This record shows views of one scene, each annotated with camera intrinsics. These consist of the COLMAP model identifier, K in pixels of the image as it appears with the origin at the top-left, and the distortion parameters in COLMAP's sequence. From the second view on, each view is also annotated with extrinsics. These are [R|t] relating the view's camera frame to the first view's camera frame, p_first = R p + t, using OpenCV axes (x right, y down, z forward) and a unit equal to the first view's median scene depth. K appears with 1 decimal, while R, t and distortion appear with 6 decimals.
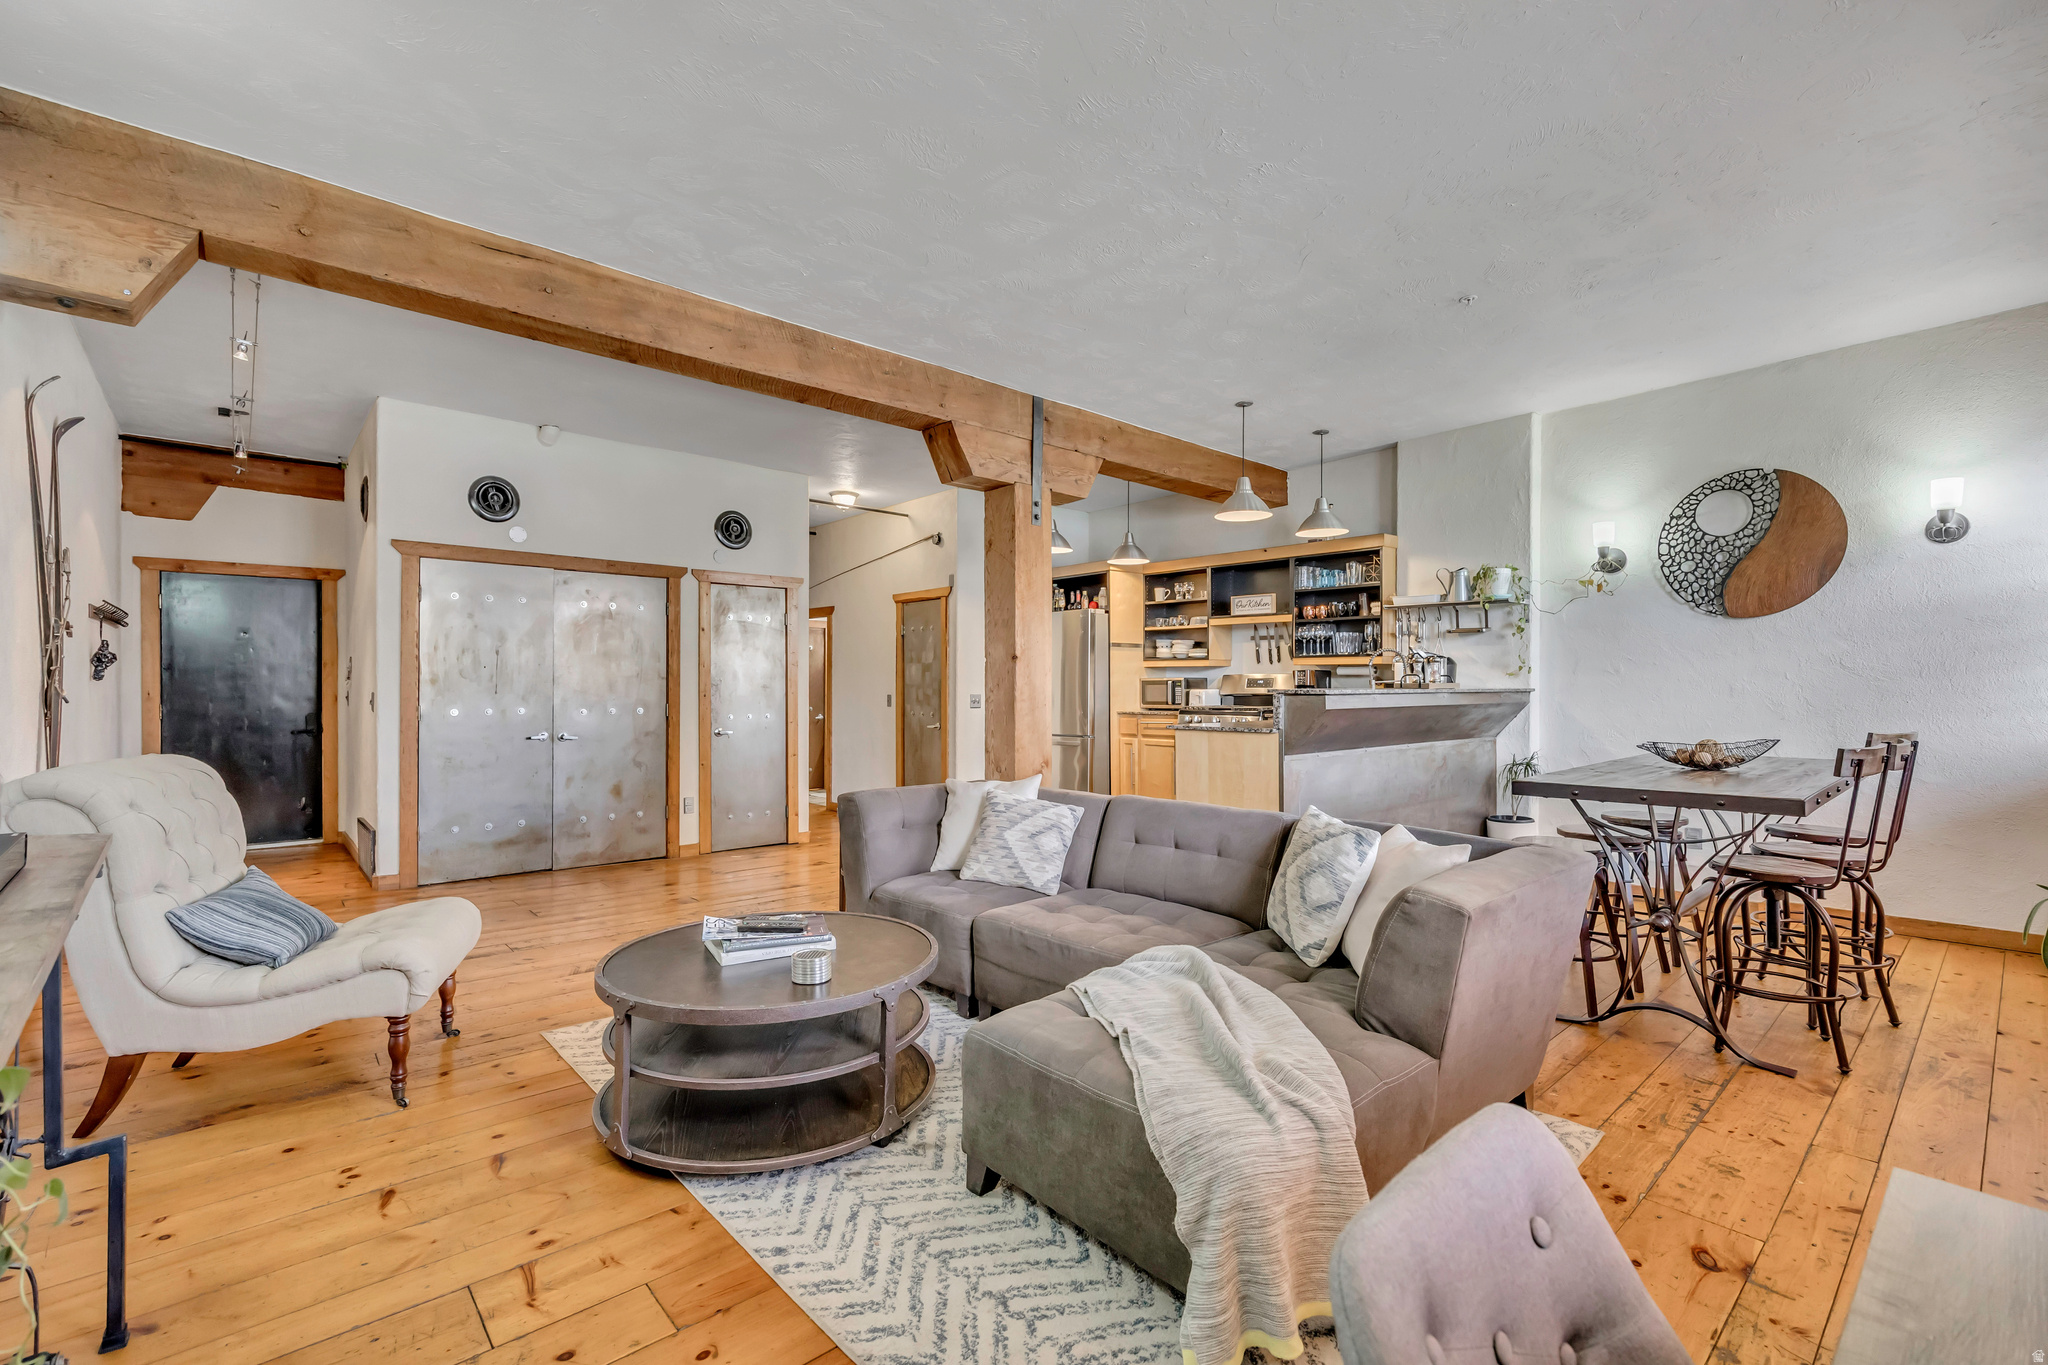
lens RADIAL K [[894.0, 0, 1027.9], [0, 894.0, 686.1], [0, 0, 1]] dist [0.000248, 0.000231]
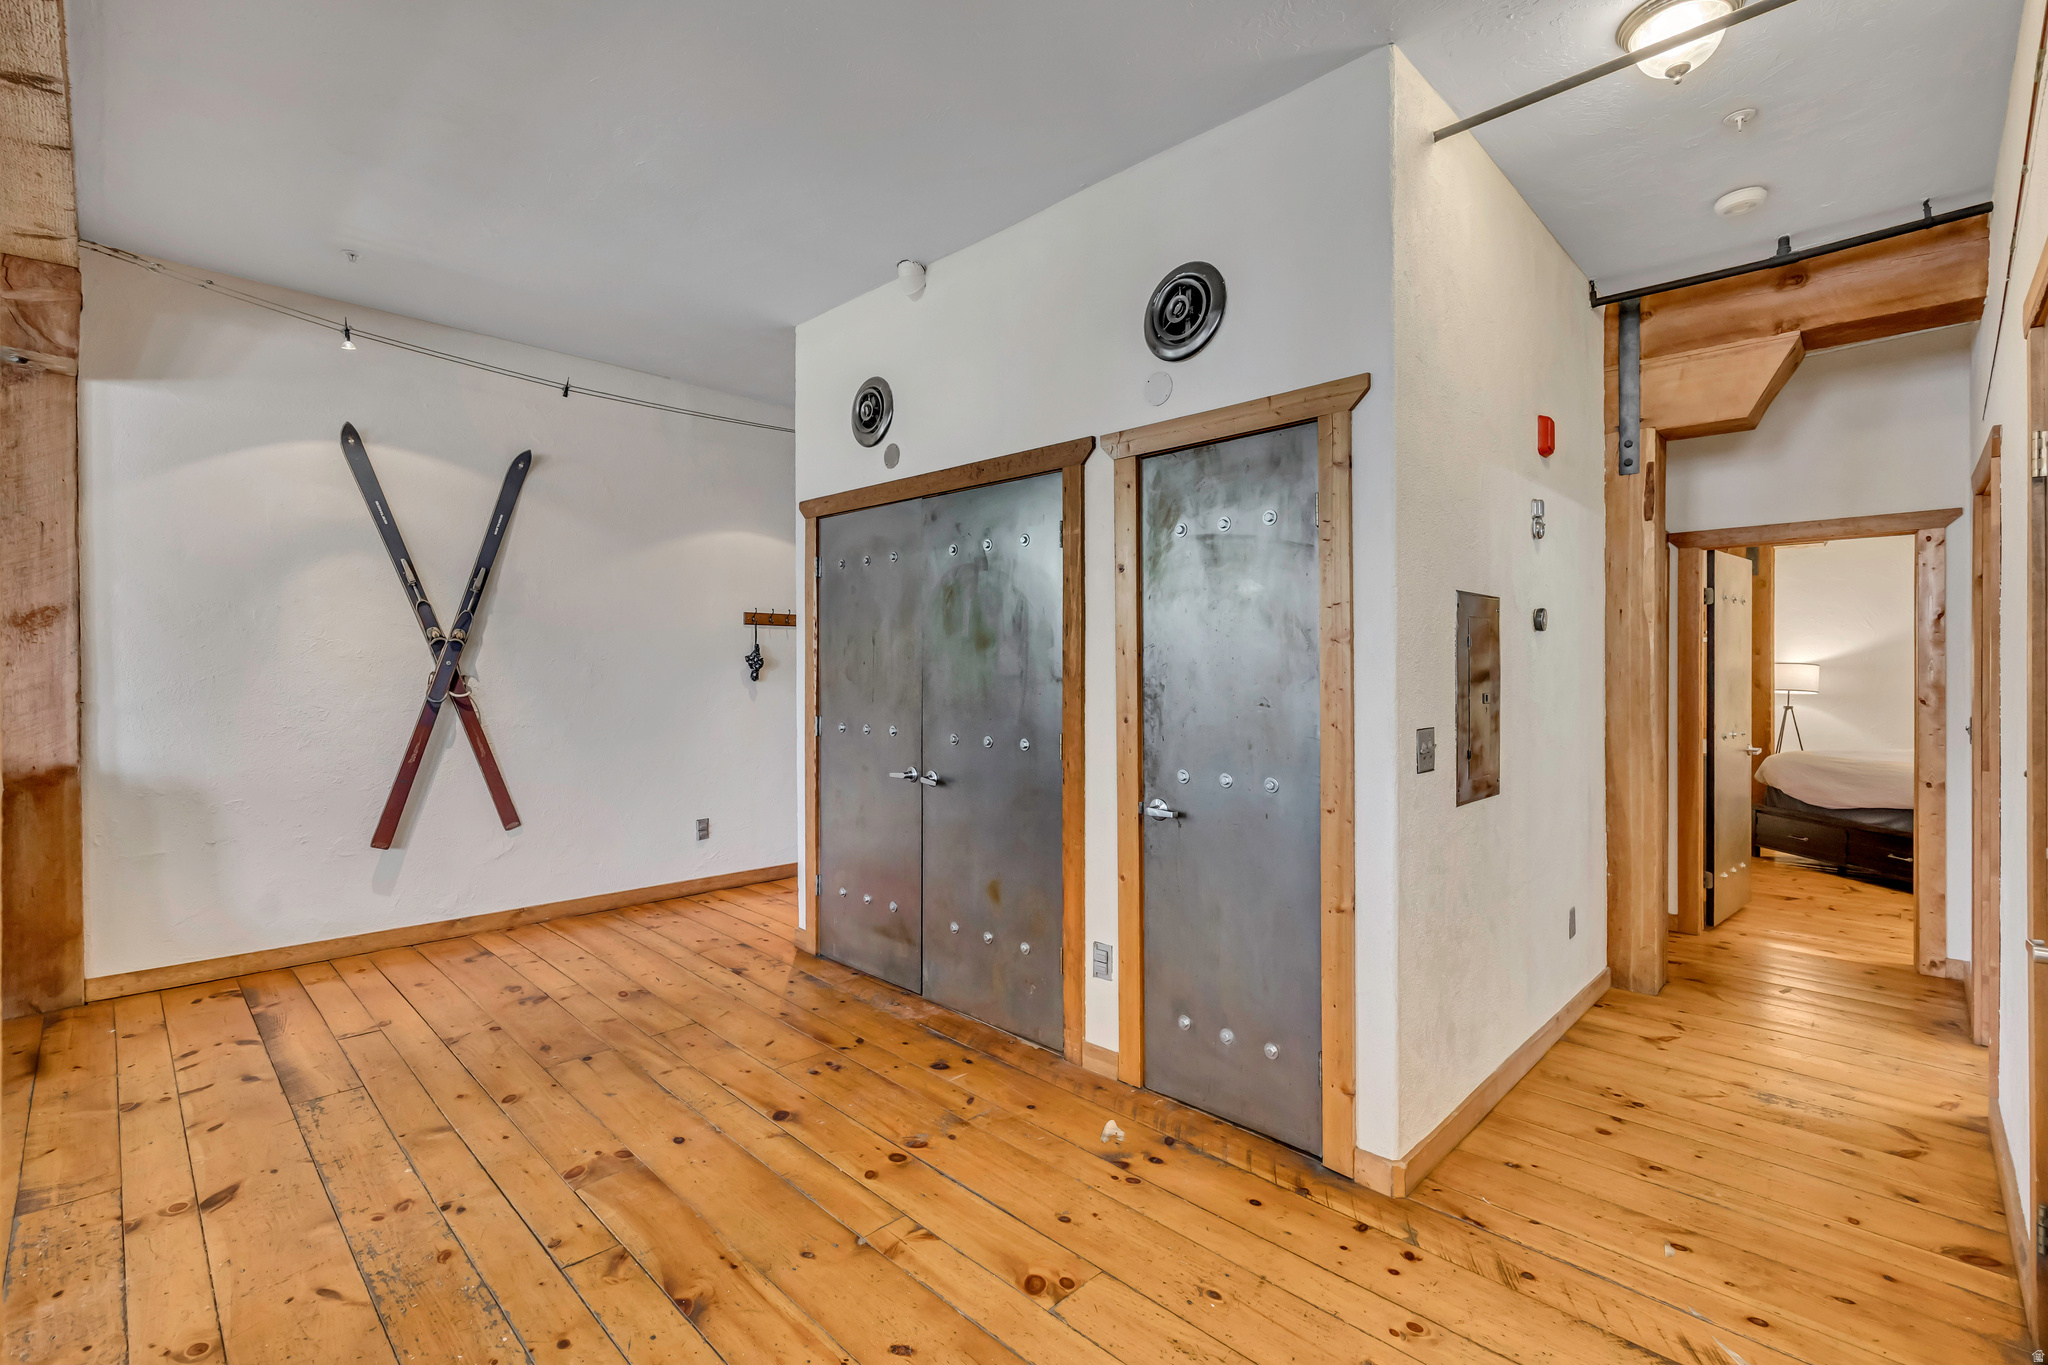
lens RADIAL K [[894.0, 0, 1030.6], [0, 894.0, 671.9], [0, 0, 1]] dist [0.000248, 0.000231]
pose [[0.079520, -0.001704, -0.996832, 0.081260], [-0.002479, 0.999995, -0.001907, -0.014480], [0.996830, 0.002622, 0.079515, 1.113790]]
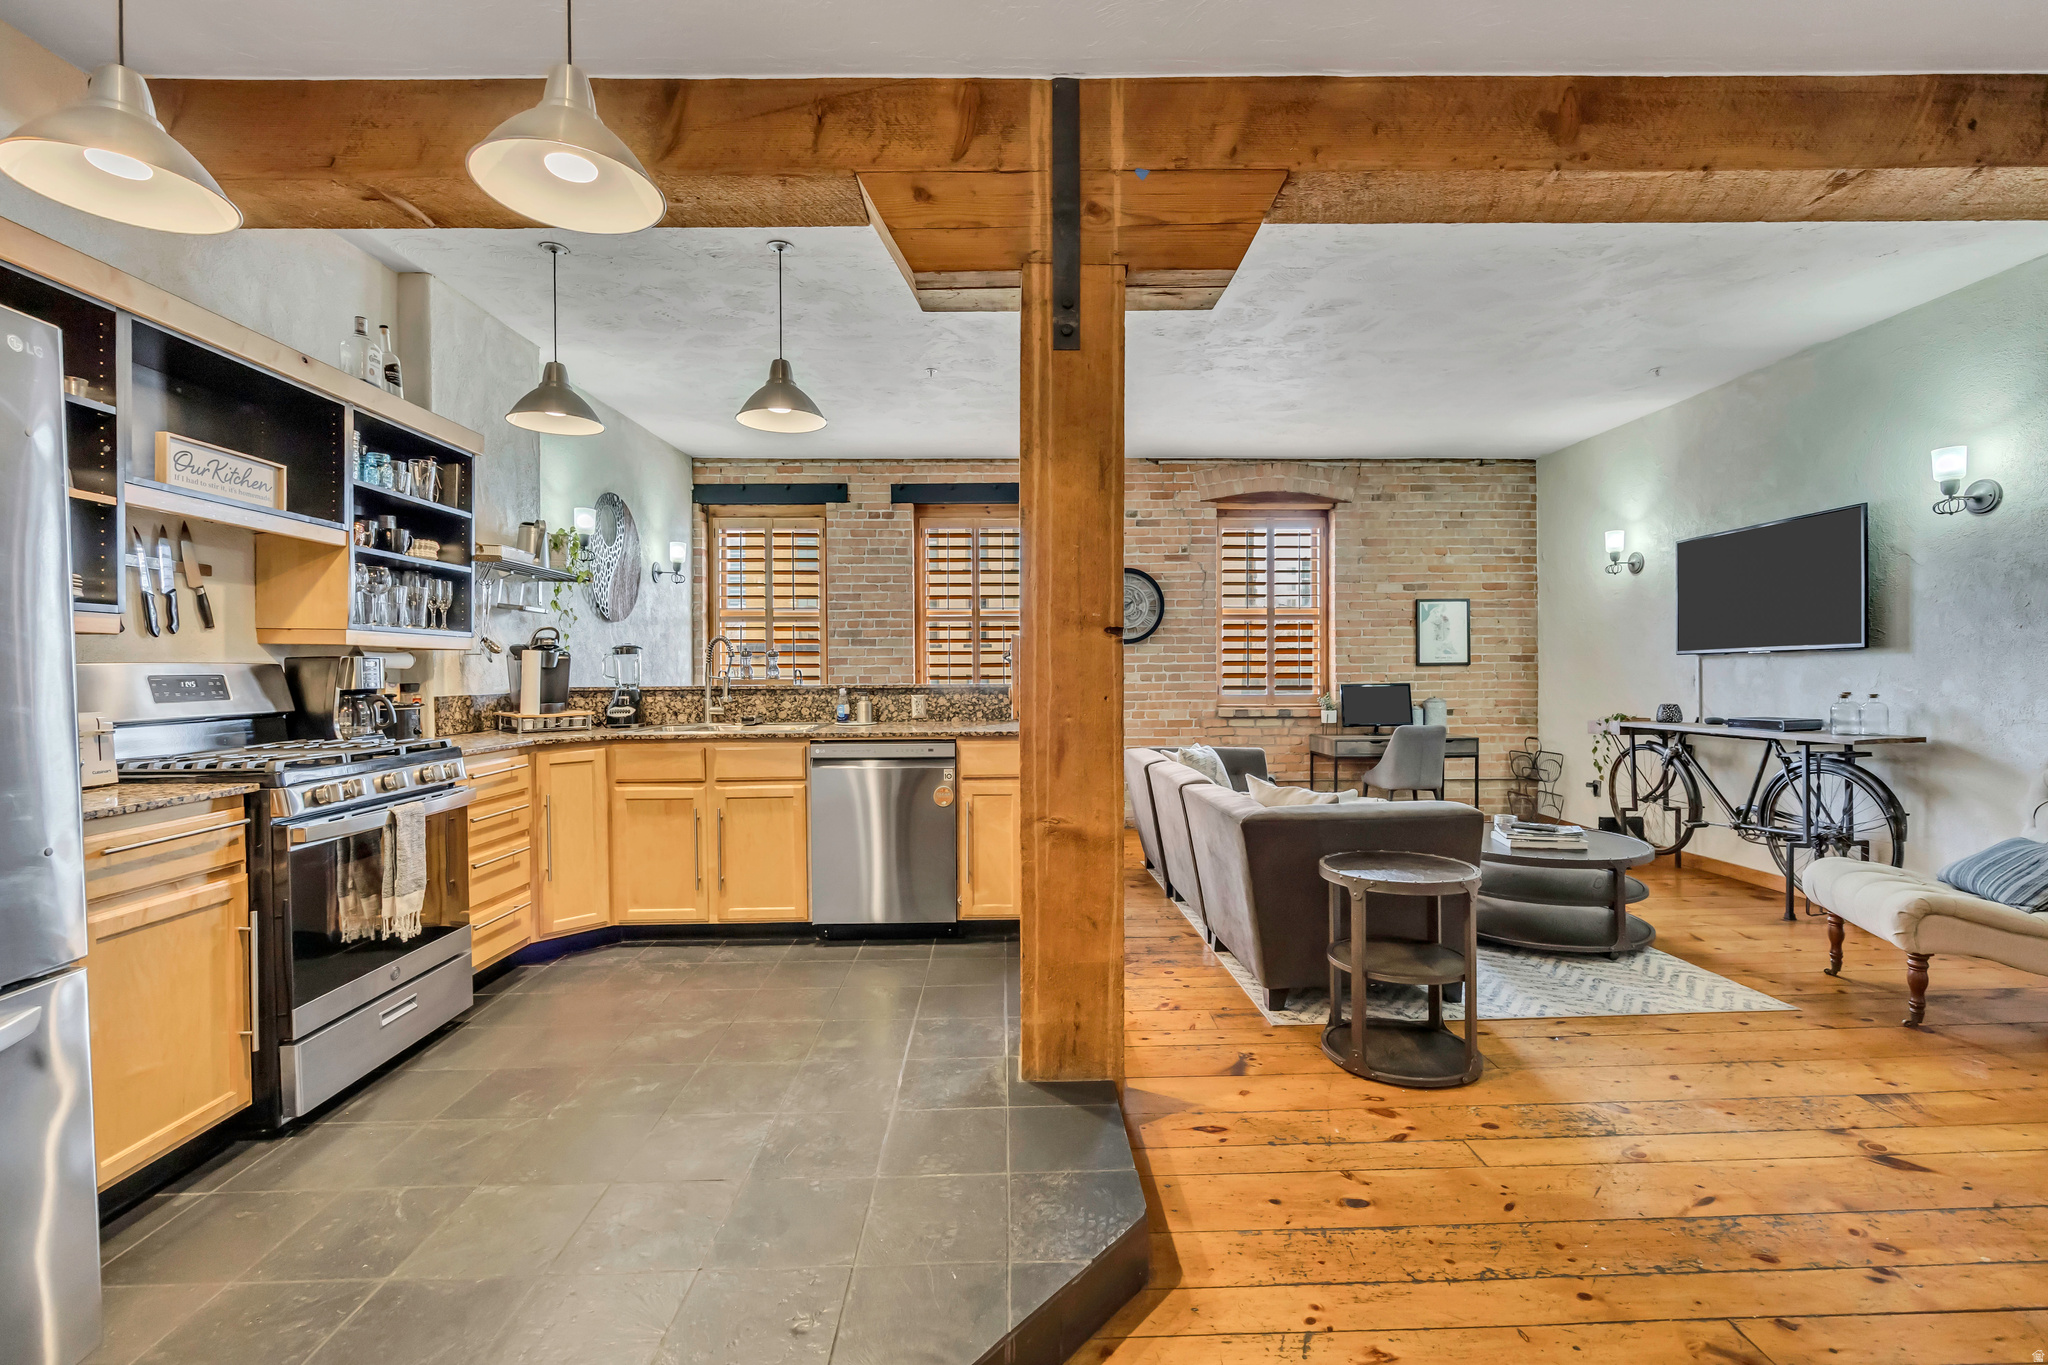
lens RADIAL K [[894.0, 0, 1018.8], [0, 894.0, 684.2], [0, 0, 1]] dist [0.000248, 0.000231]
pose [[-0.767600, -0.006639, 0.640895, -0.297051], [0.007448, 0.999786, 0.019278, -0.012156], [-0.640886, 0.019571, -0.767386, 1.359462]]
